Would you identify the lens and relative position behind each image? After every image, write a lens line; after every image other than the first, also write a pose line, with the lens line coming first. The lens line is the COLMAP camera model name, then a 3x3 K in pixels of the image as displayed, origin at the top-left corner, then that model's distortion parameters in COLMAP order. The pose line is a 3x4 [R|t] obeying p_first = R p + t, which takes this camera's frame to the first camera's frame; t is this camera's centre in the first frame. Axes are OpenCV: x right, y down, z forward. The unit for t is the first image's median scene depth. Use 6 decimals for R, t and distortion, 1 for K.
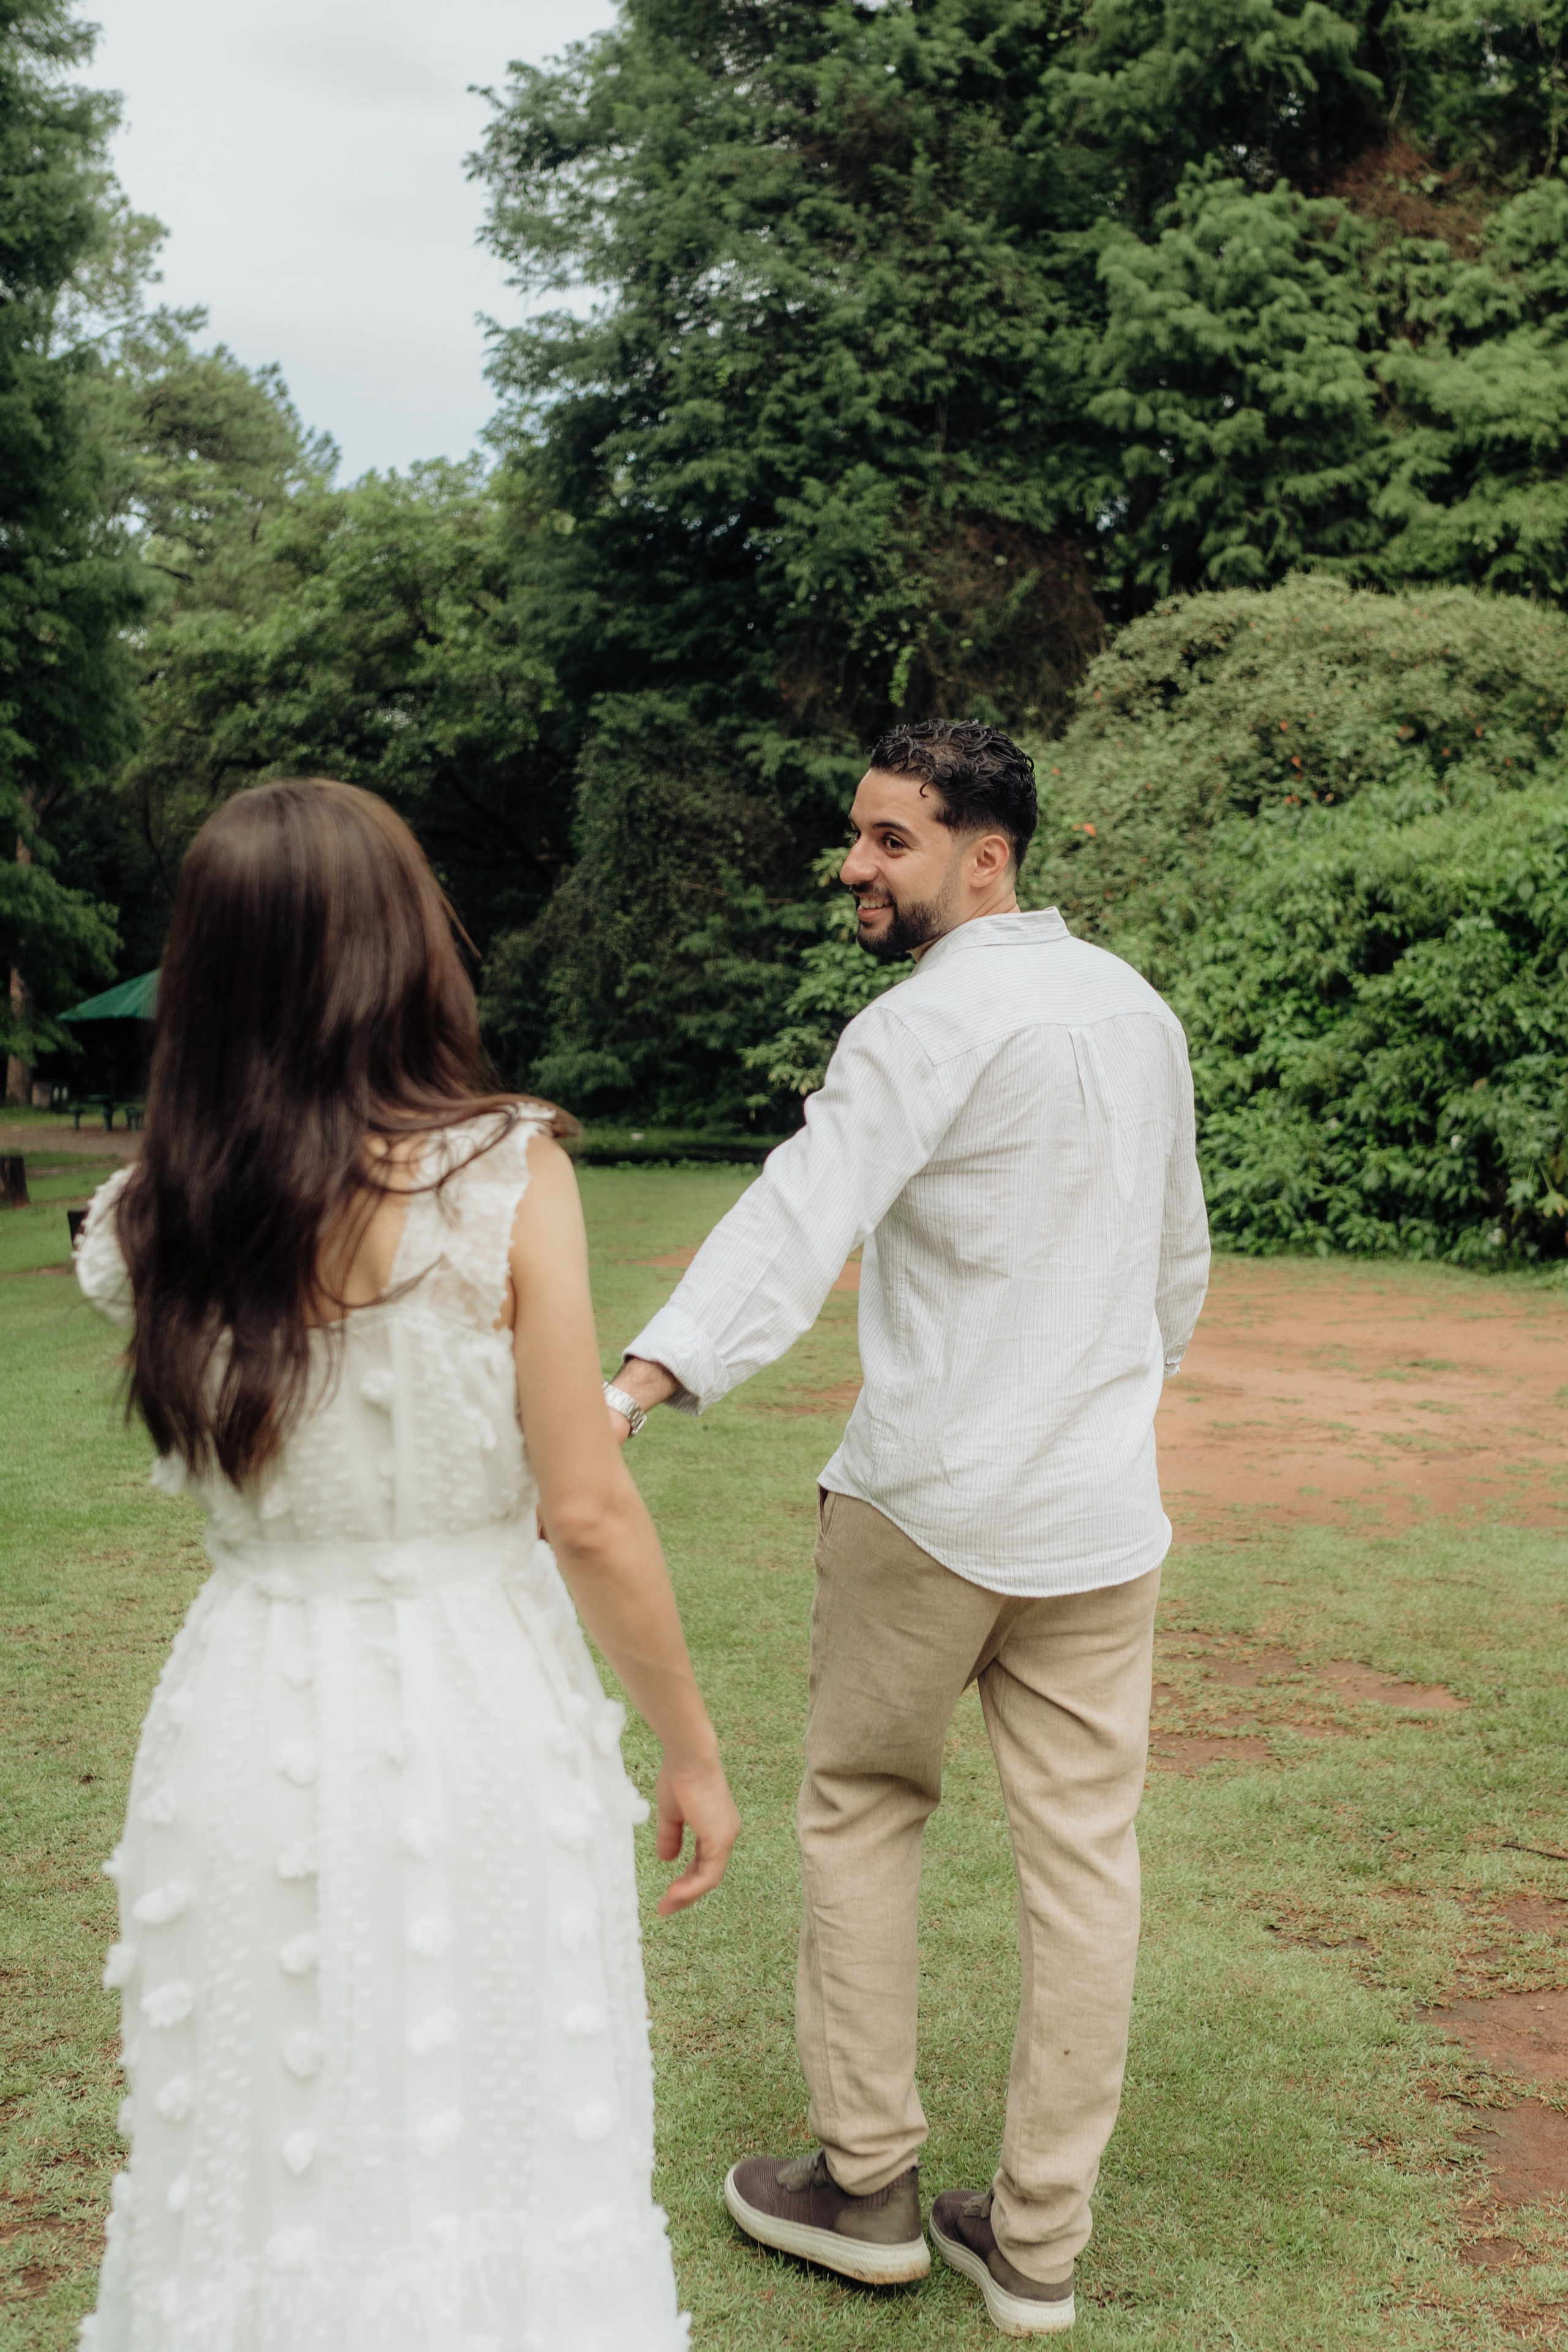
lens RADIAL K [[2299.4, 0, 727.5], [0, 2299.4, 1165.7], [0, 0, 1]] dist [-0.070740, 0.163119]
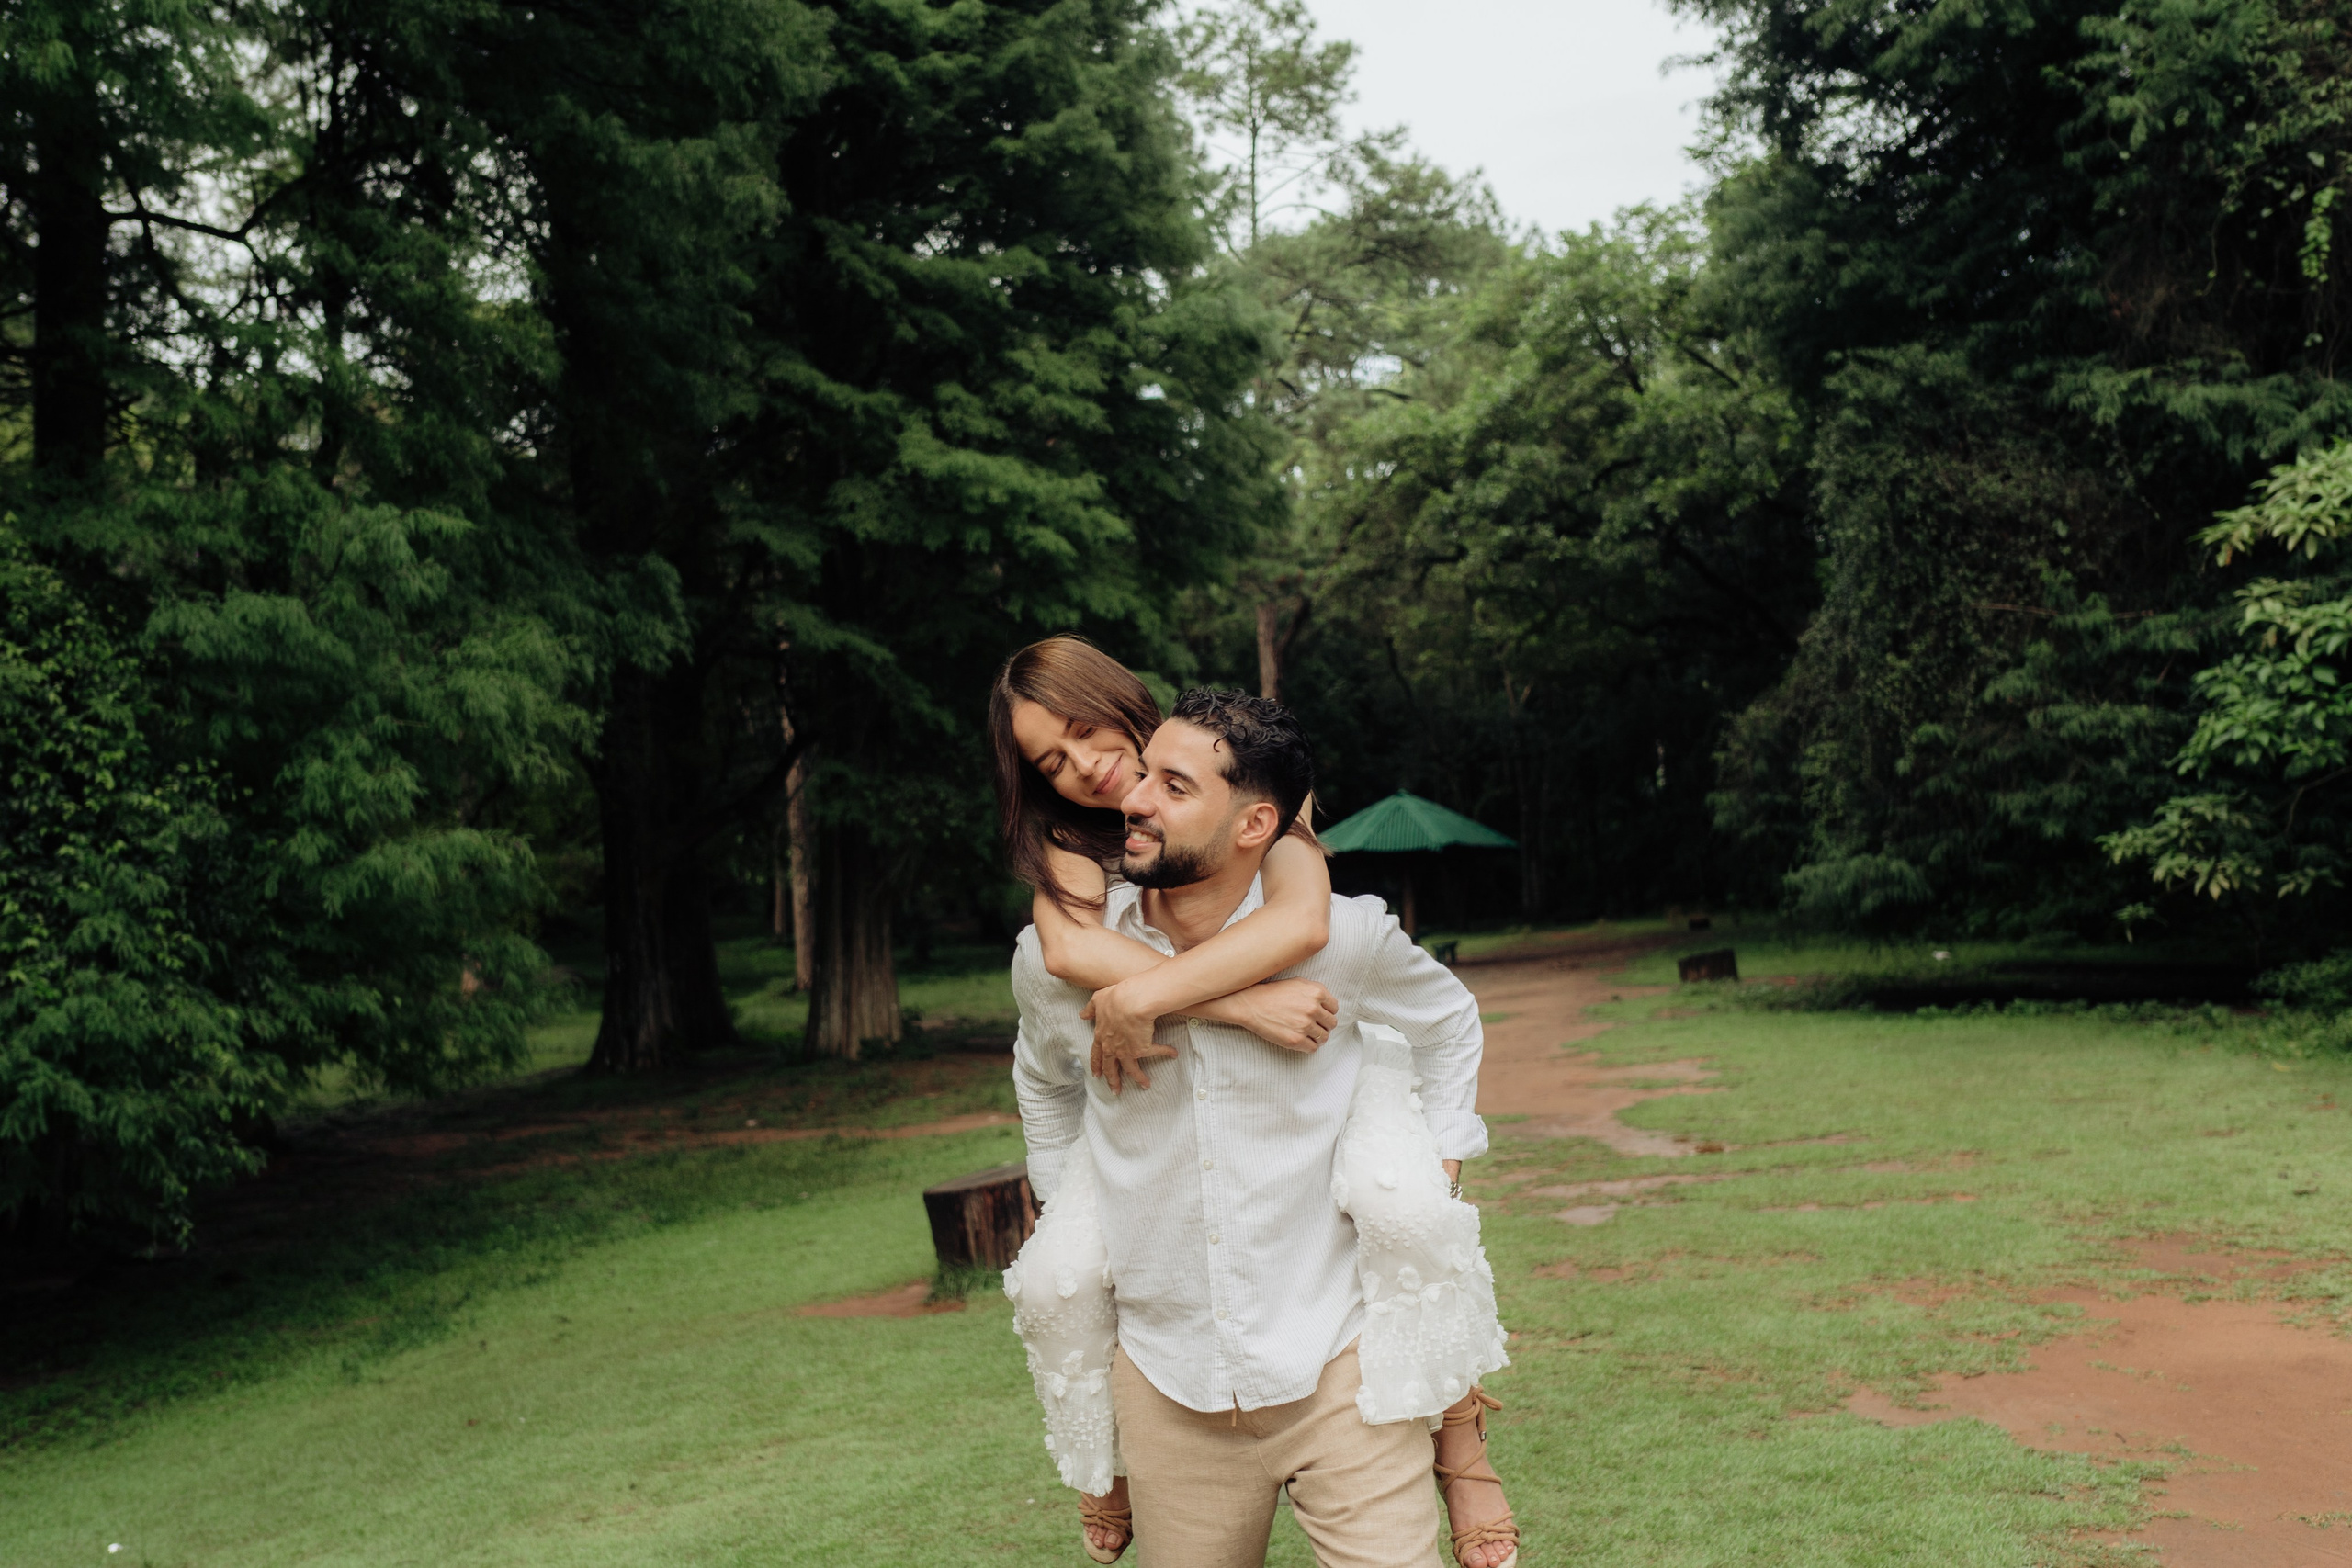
lens RADIAL K [[2399.1, 0, 1170.6], [0, 2399.1, 735.0], [0, 0, 1]] dist [-0.064089, 0.201521]
pose [[0.938385, -0.084663, -0.335061, -0.011032], [0.048610, 0.992224, -0.114578, -0.012562], [0.342156, 0.091231, 0.935204, 0.240775]]
